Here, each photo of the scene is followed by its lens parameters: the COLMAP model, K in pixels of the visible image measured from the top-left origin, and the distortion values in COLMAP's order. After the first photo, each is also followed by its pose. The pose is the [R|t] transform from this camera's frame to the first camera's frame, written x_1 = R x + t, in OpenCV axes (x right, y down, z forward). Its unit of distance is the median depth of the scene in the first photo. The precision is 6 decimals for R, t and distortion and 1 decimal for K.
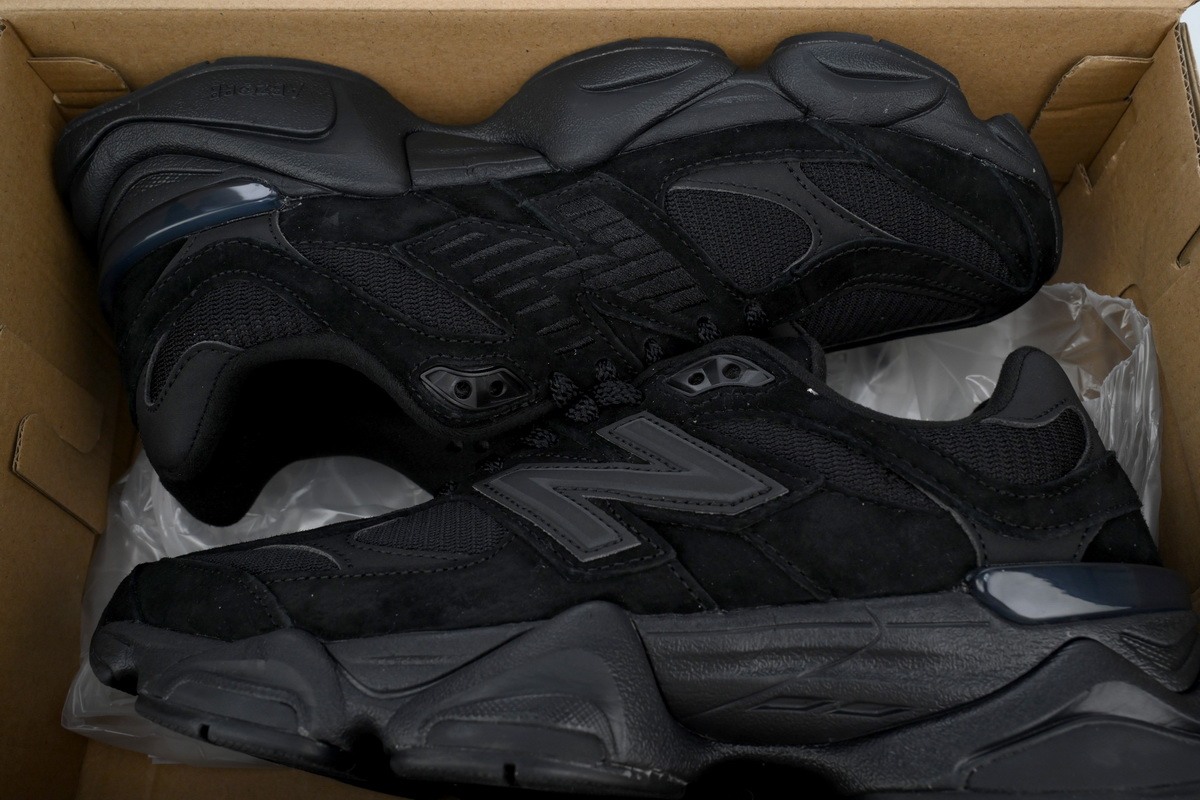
lens RADIAL K [[1047.6, 0, 600.0], [0, 1047.6, 400.0], [0, 0, 1]] dist [0.008012, 0.001581]
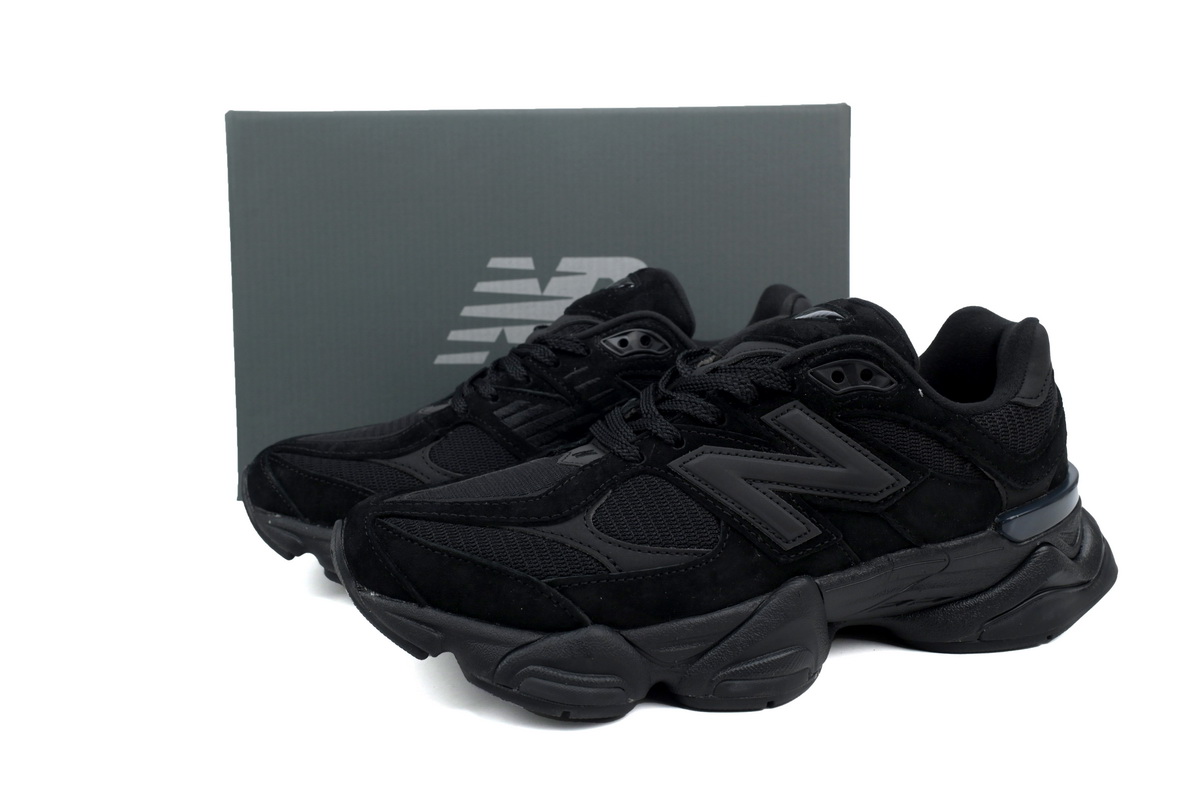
lens RADIAL K [[1047.6, 0, 600.0], [0, 1047.6, 400.0], [0, 0, 1]] dist [0.008012, 0.001581]
pose [[0.914102, -0.121772, 0.386767, -0.737492], [-0.127669, 0.818895, 0.559563, -0.740952], [-0.384861, -0.560876, 0.733007, 0.158798]]
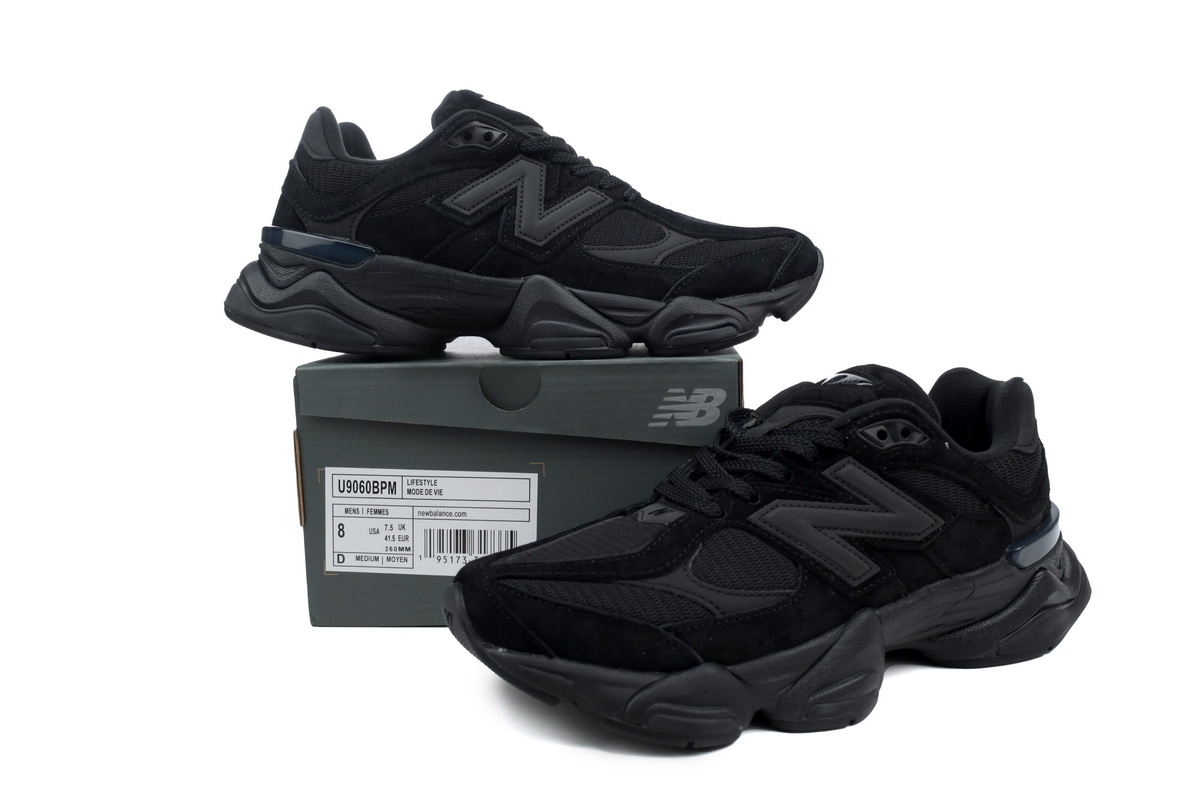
lens RADIAL K [[1047.6, 0, 600.0], [0, 1047.6, 400.0], [0, 0, 1]] dist [0.008012, 0.001581]
pose [[0.841834, -0.134544, 0.522699, -1.121111], [-0.174042, 0.849034, 0.498848, -0.809431], [-0.510906, -0.510919, 0.691329, 0.202359]]
